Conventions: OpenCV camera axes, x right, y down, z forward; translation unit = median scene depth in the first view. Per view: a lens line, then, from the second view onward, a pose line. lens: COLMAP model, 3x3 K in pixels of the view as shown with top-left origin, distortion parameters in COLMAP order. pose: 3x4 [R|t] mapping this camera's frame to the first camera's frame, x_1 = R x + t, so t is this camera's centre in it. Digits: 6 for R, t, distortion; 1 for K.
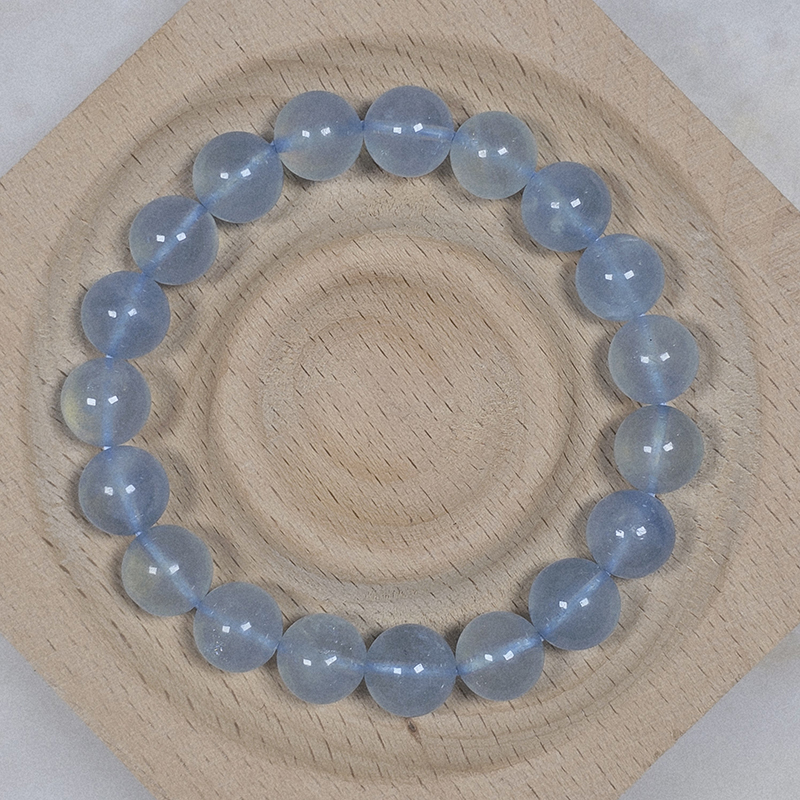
lens RADIAL K [[2205.7, 0, 400.0], [0, 2205.7, 400.0], [0, 0, 1]] dist [0.186257, -0.349266]
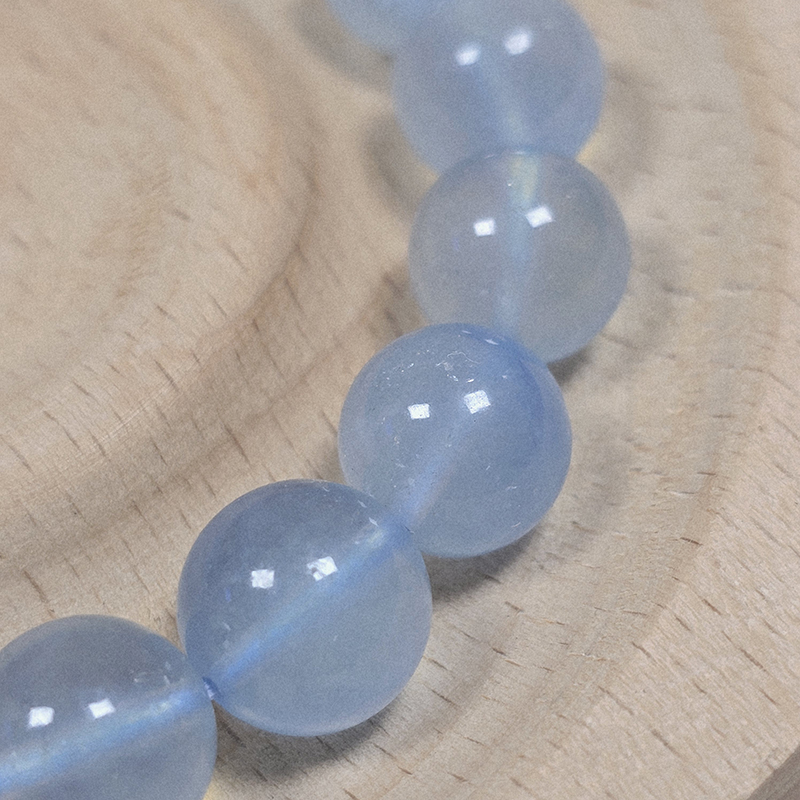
lens RADIAL K [[2176.3, 0, 432.9], [0, 2176.3, 399.5], [0, 0, 1]] dist [0.150576, -0.399425]
pose [[0.999277, -0.036791, -0.009562, 0.103760], [0.026681, 0.858016, -0.512930, 0.244818], [0.027076, 0.512304, 0.858377, 0.671799]]
